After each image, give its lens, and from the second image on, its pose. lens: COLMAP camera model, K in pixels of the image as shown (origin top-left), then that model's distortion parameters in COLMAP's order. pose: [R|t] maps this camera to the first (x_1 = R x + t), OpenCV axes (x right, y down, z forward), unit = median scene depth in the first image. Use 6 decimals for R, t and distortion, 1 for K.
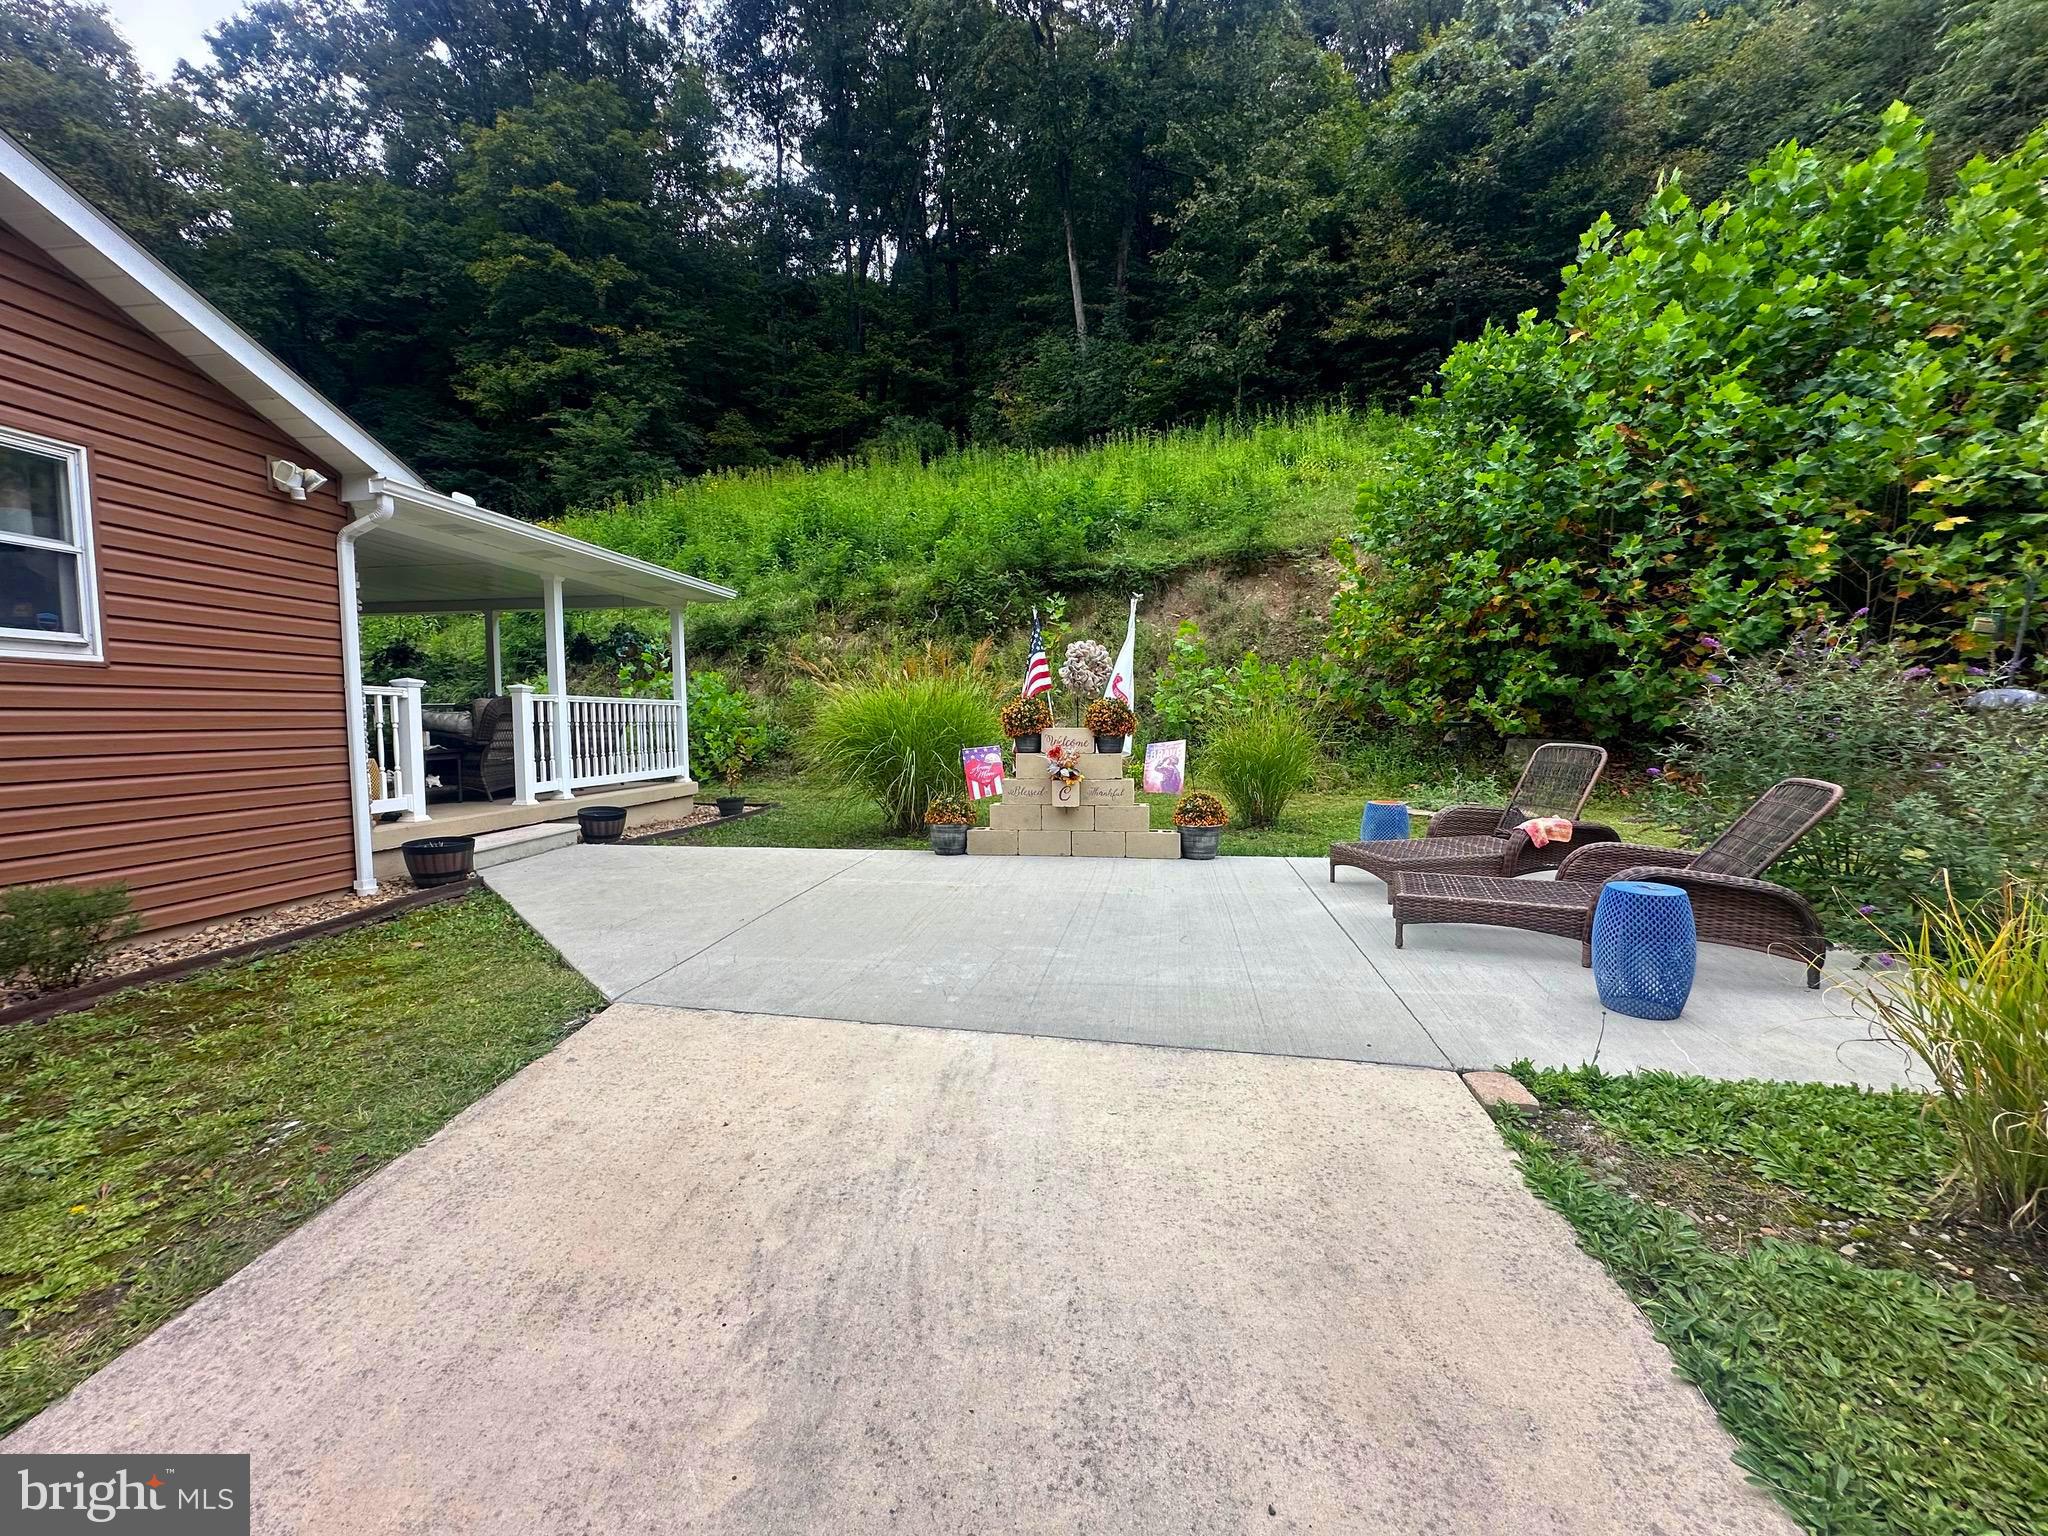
lens RADIAL K [[817.1, 0, 1009.4], [0, 817.1, 763.8], [0, 0, 1]] dist [-0.001820, -0.000151]
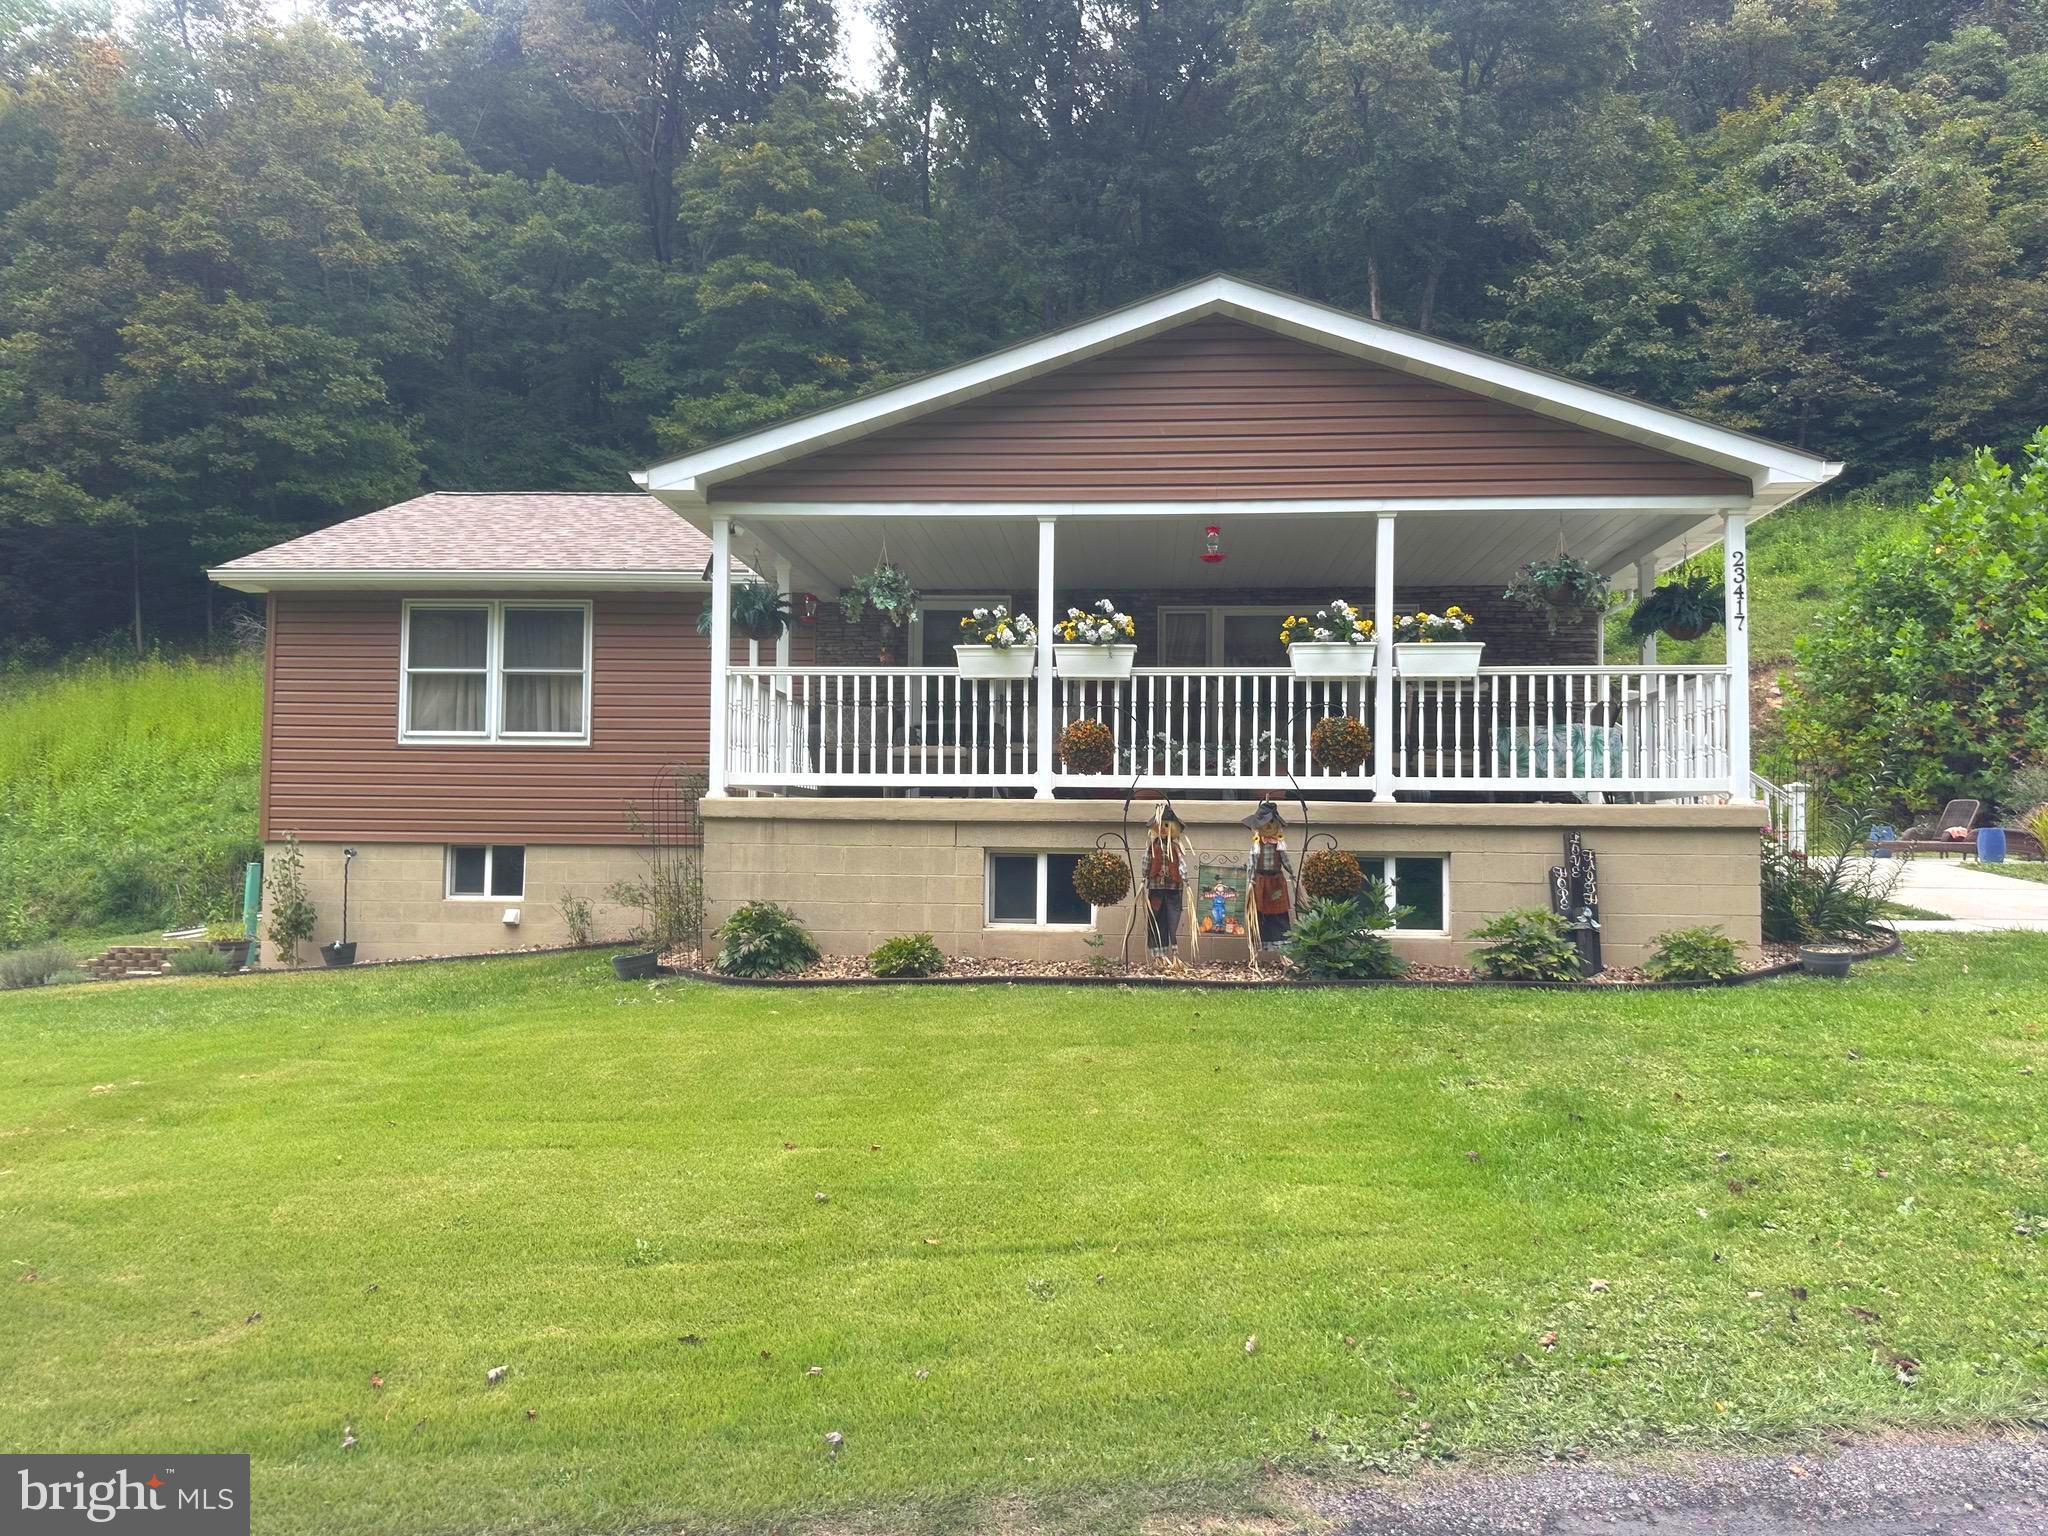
lens RADIAL K [[1432.2, 0, 1036.2], [0, 1432.2, 769.8], [0, 0, 1]] dist [0.006298, -0.000309]
pose [[0.998726, 0.019750, 0.046430, -0.516234], [-0.014680, 0.994139, -0.107105, 0.088685], [-0.048273, 0.106287, 0.993163, -0.709198]]
